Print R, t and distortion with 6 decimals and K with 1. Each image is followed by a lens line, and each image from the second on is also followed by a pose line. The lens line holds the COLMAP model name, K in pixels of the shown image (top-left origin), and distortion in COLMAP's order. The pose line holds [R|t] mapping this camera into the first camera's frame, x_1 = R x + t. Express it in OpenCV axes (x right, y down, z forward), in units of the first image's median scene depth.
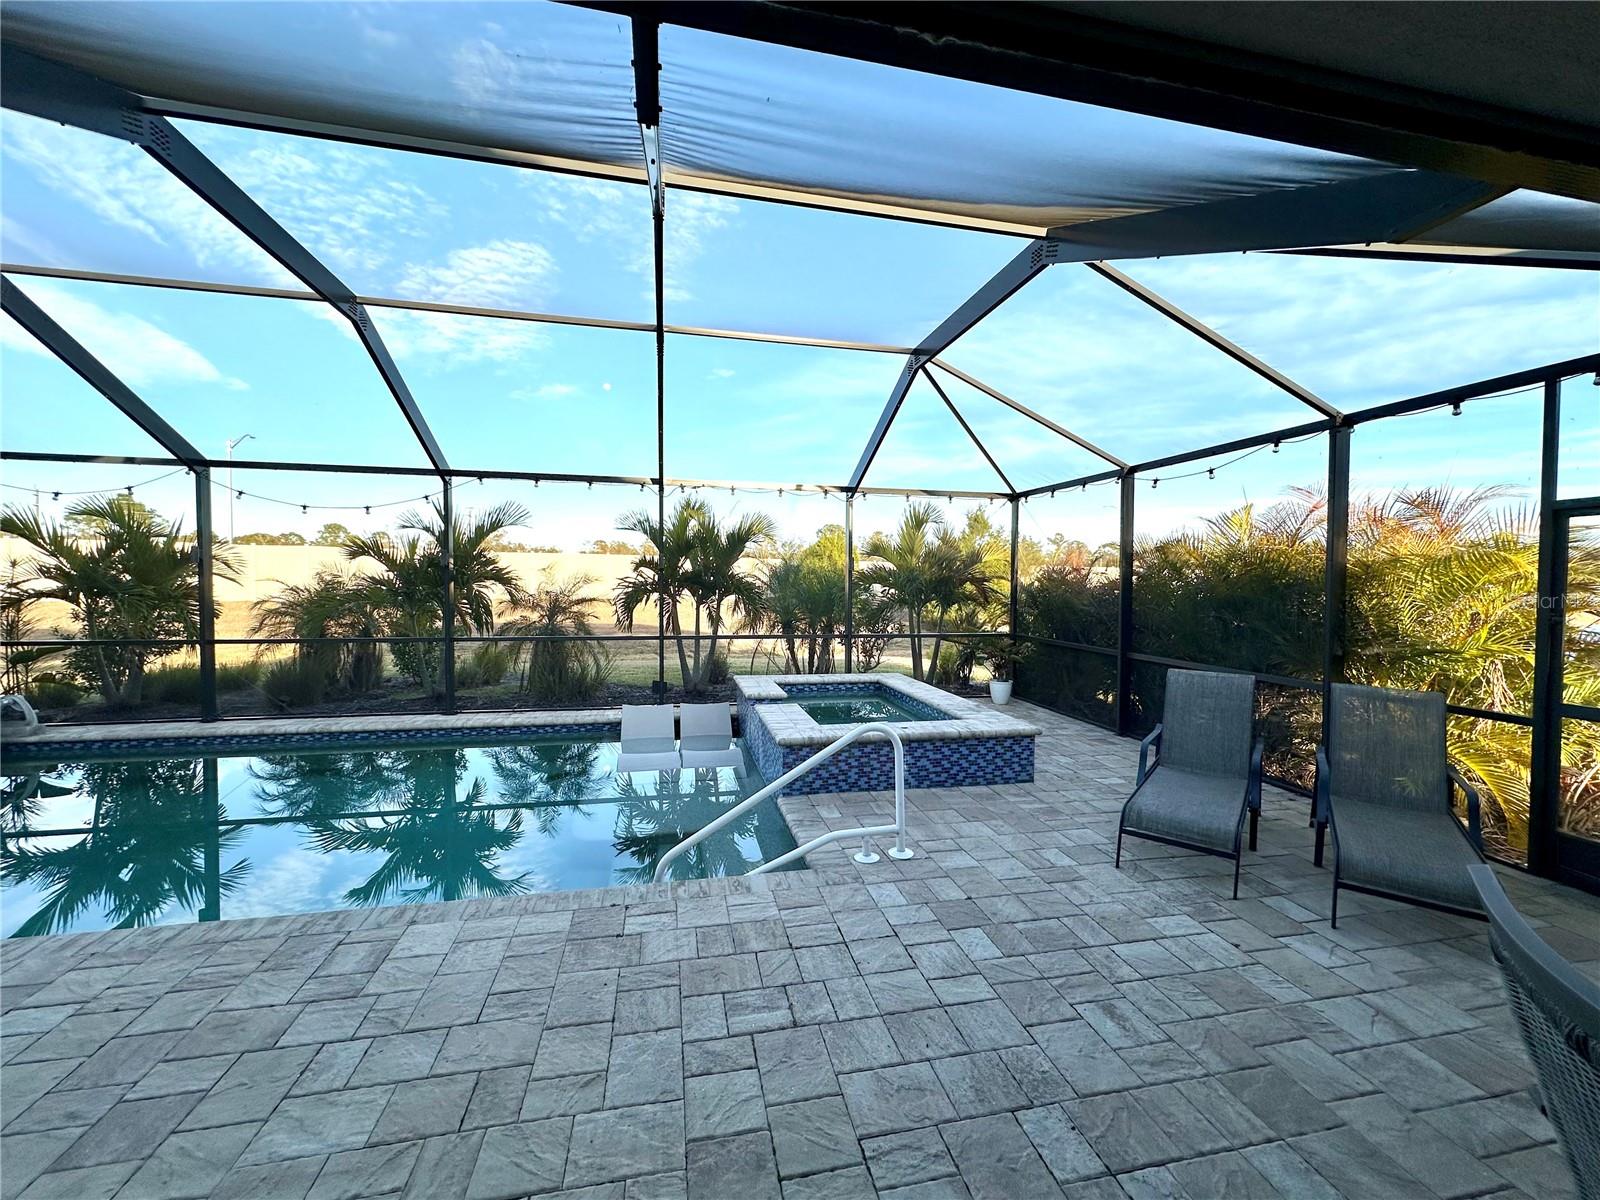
lens RADIAL K [[637.0, 0, 799.9], [0, 637.0, 601.4], [0, 0, 1]] dist [-0.004356, 0.001091]
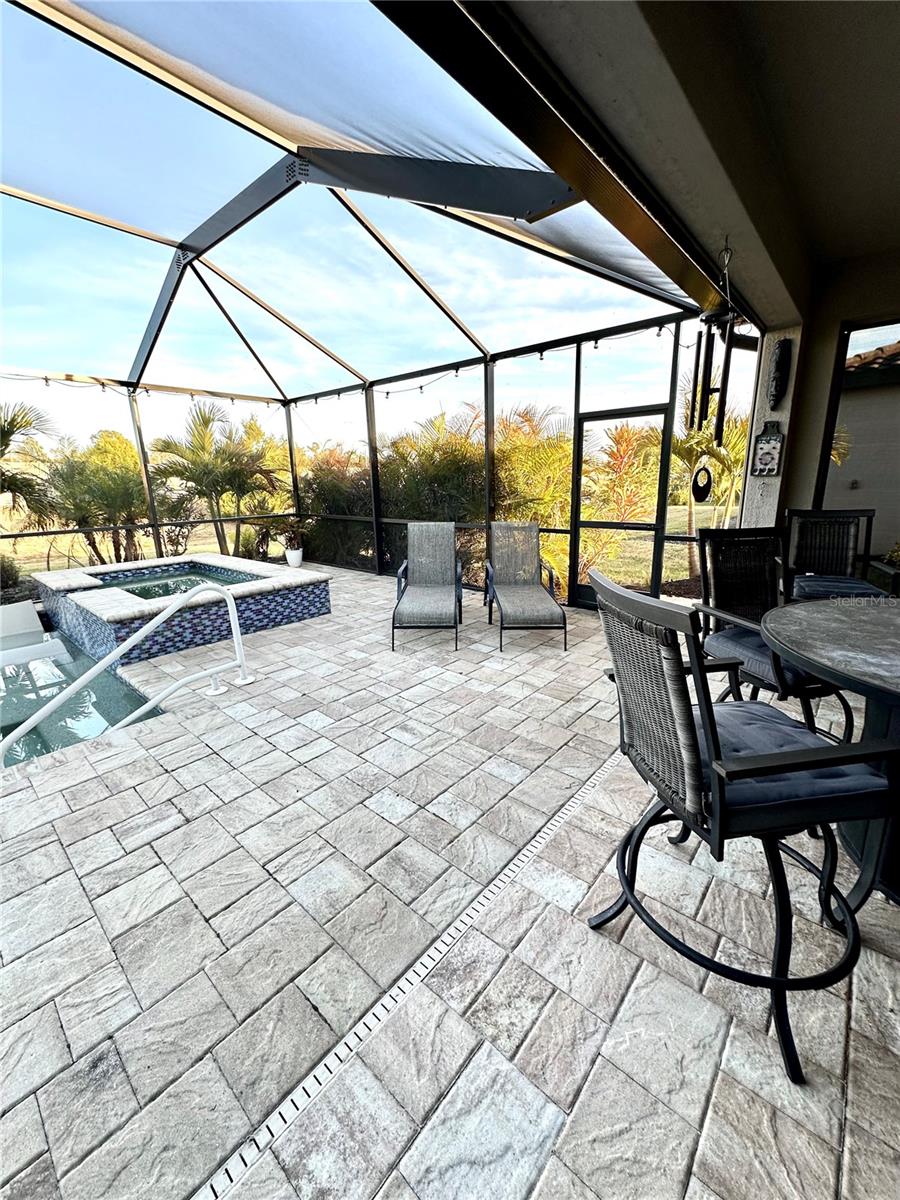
lens RADIAL K [[477.7, 0, 450.6], [0, 477.7, 600.0], [0, 0, 1]] dist [-0.004356, 0.001091]
pose [[0.797287, -0.173874, 0.578015, -0.032026], [0.048499, 0.972970, 0.225783, 0.036388], [-0.601649, -0.151980, 0.784169, 0.021723]]
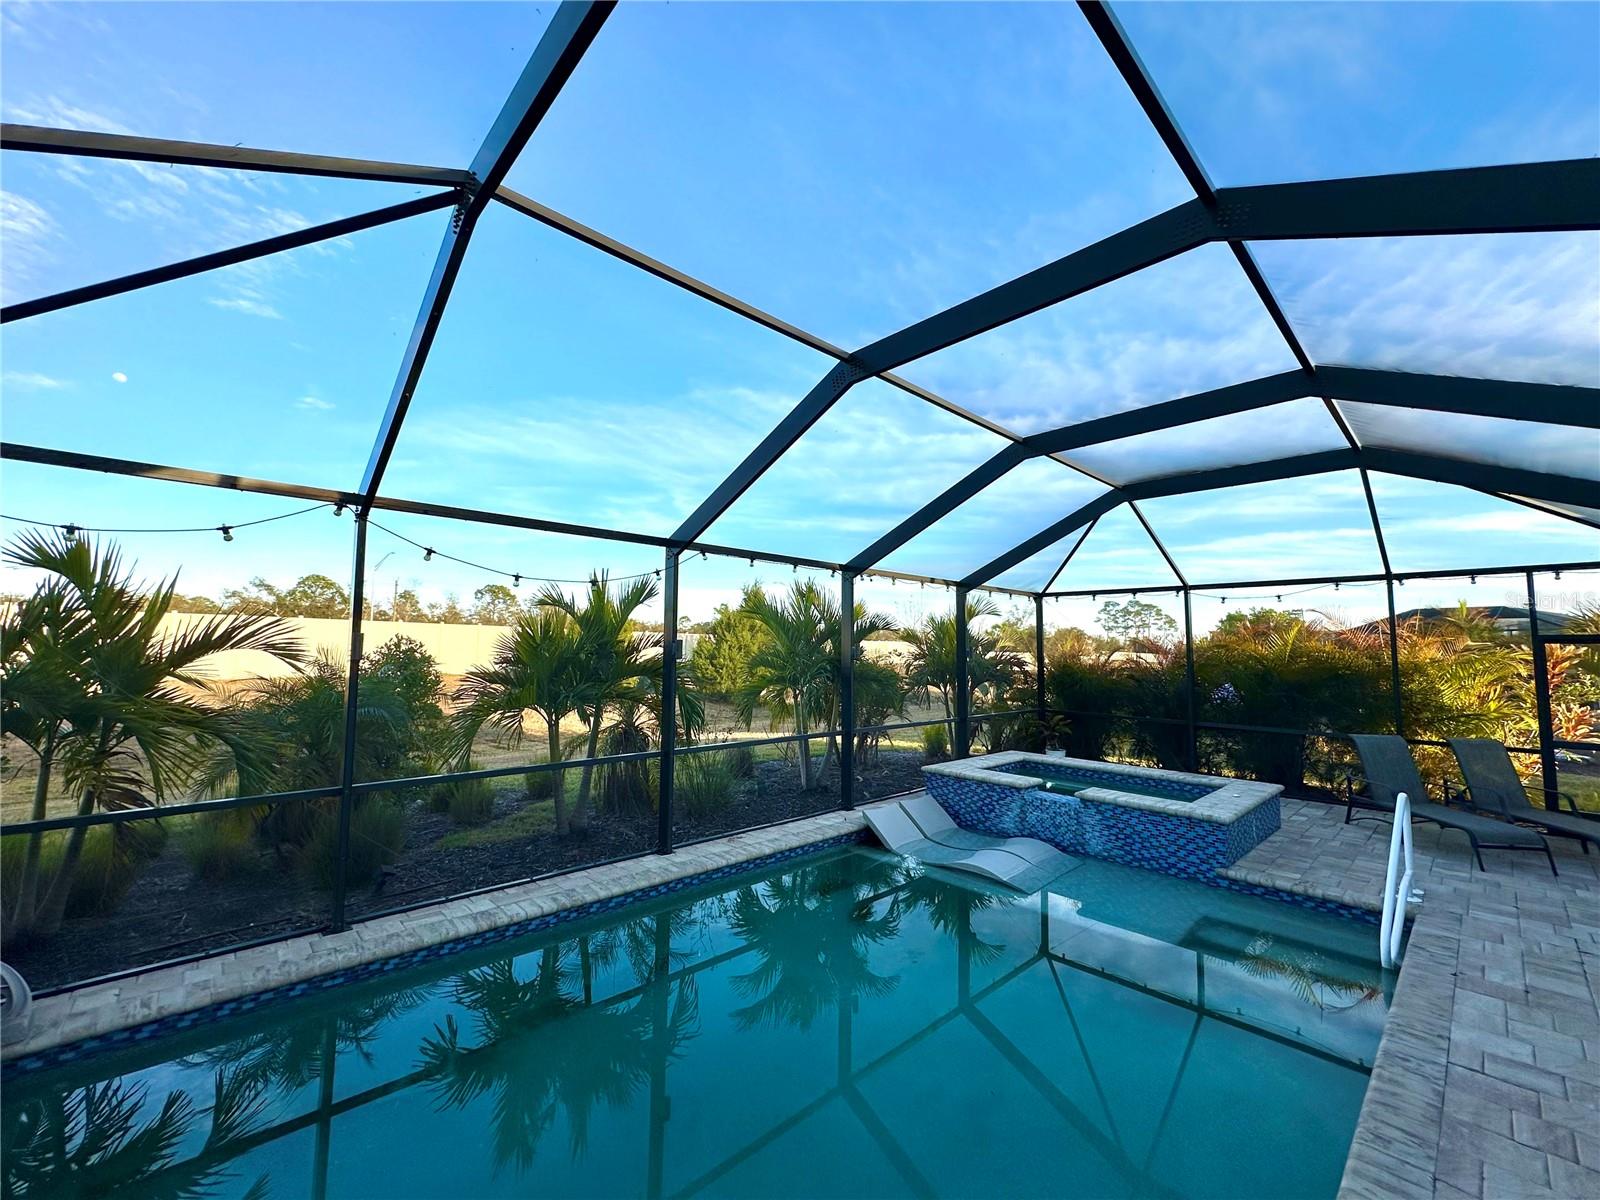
lens RADIAL K [[637.0, 0, 802.8], [0, 637.0, 601.5], [0, 0, 1]] dist [-0.004356, 0.001091]
pose [[0.856289, 0.038979, 0.515024, -1.424952], [0.014380, 0.994962, -0.099213, -0.080623], [-0.516296, 0.092361, 0.851415, 0.406976]]
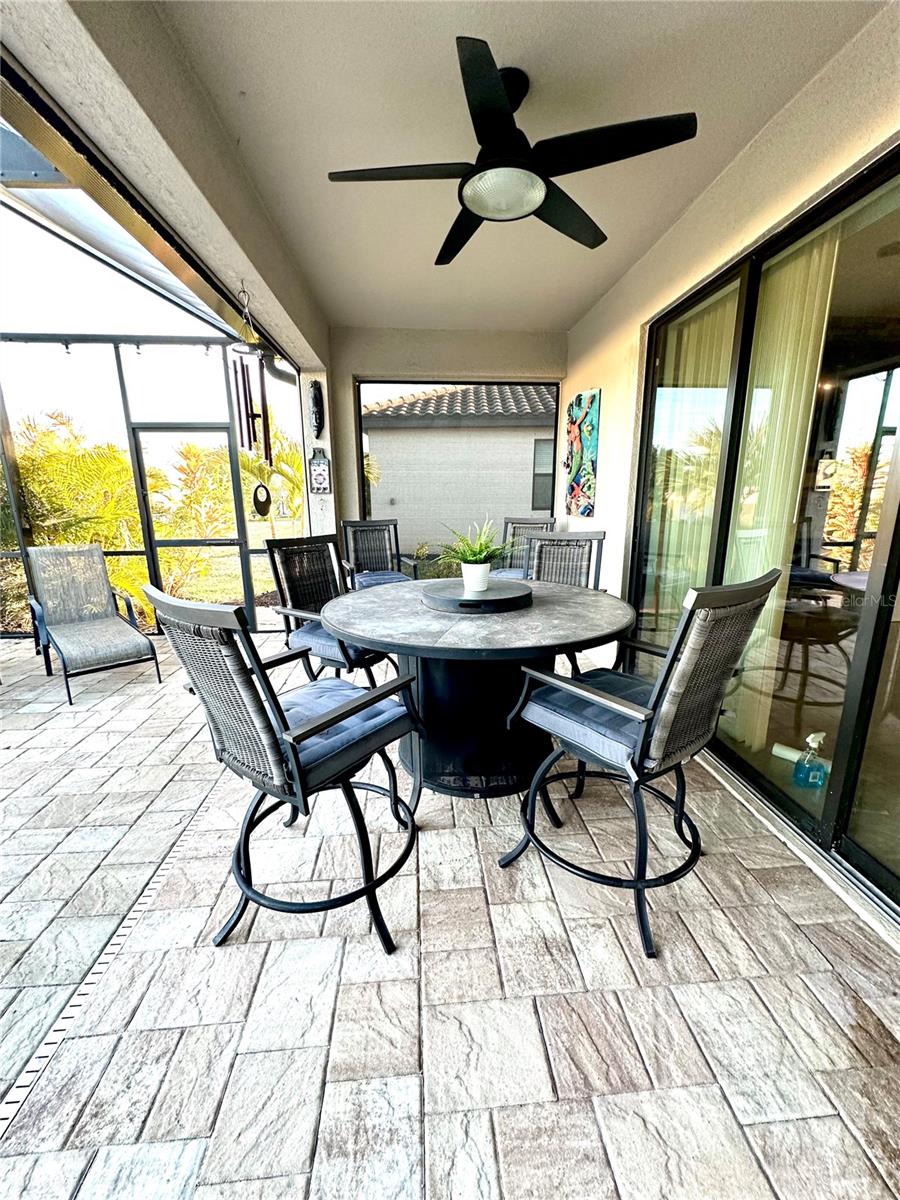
lens RADIAL K [[477.7, 0, 449.6], [0, 477.7, 600.0], [0, 0, 1]] dist [-0.004356, 0.001091]
pose [[0.130451, -0.231106, 0.964143, -0.041670], [0.038331, 0.972902, 0.228019, 0.039783], [-0.990714, 0.007211, 0.135775, -0.018845]]
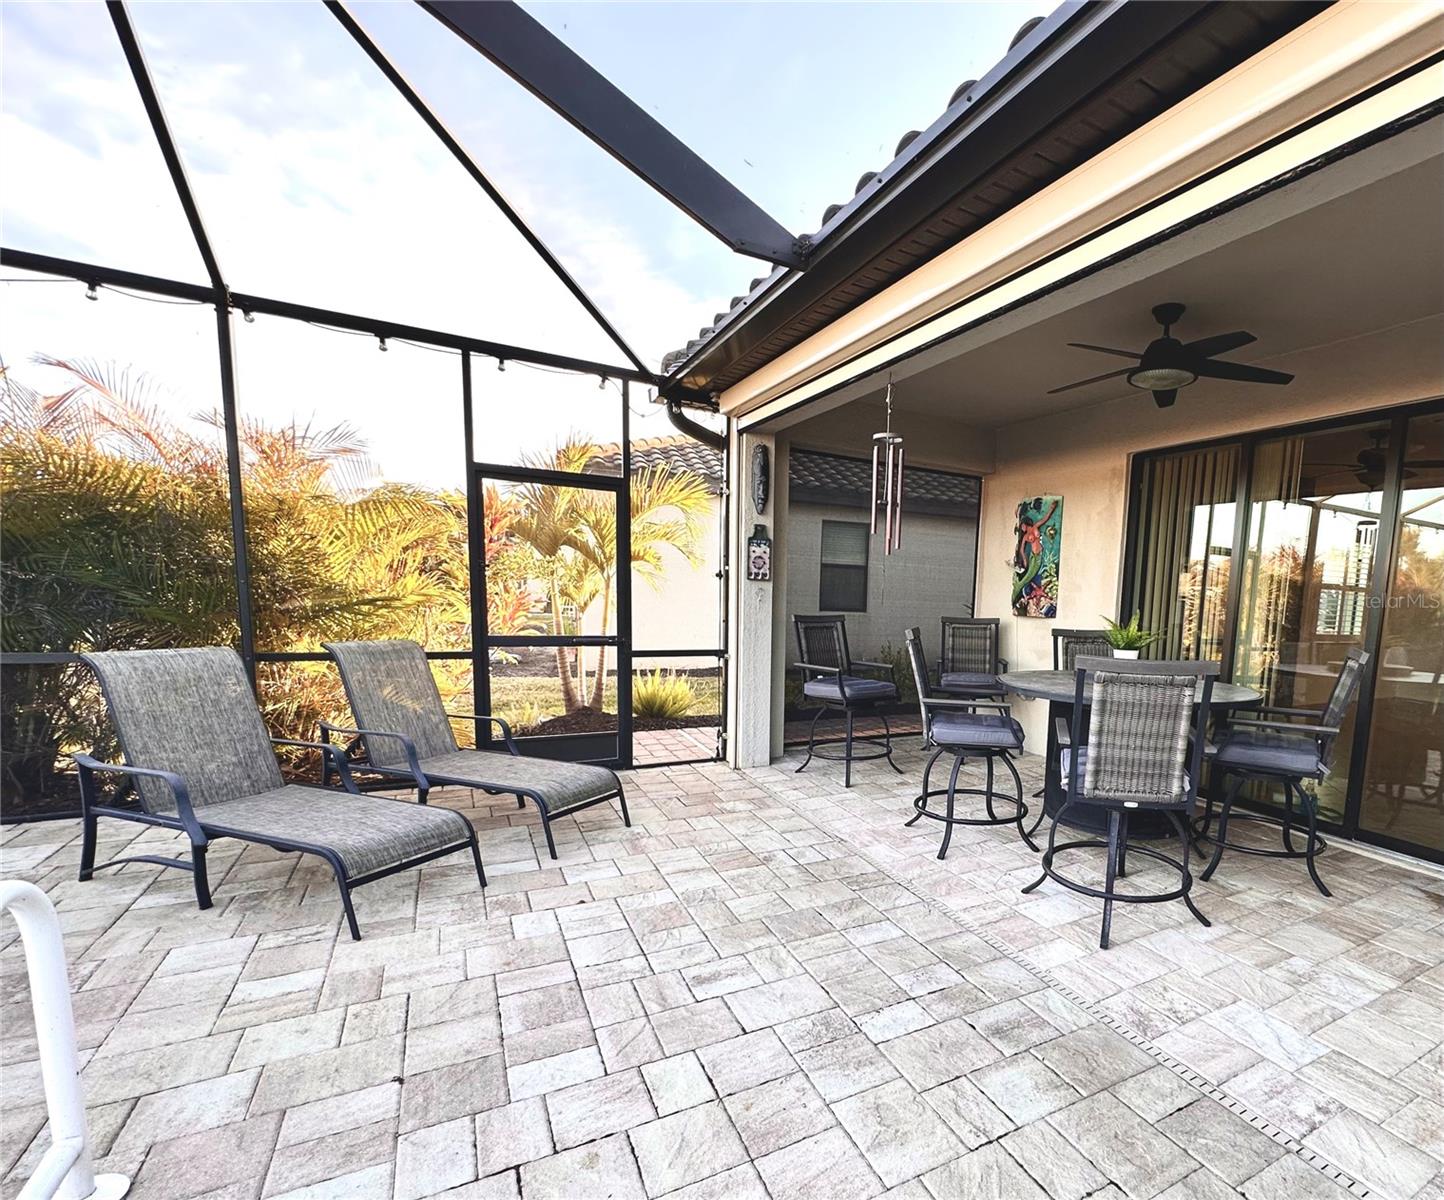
lens RADIAL K [[725.4, 0, 902.7], [0, 725.4, 681.2], [0, 0, 1]] dist [0.003676, 0.001266]
pose [[-0.342967, -0.142448, 0.928484, -0.302712], [-0.017543, 0.989234, 0.145288, 0.026024], [-0.939183, 0.033541, -0.341774, 0.597904]]
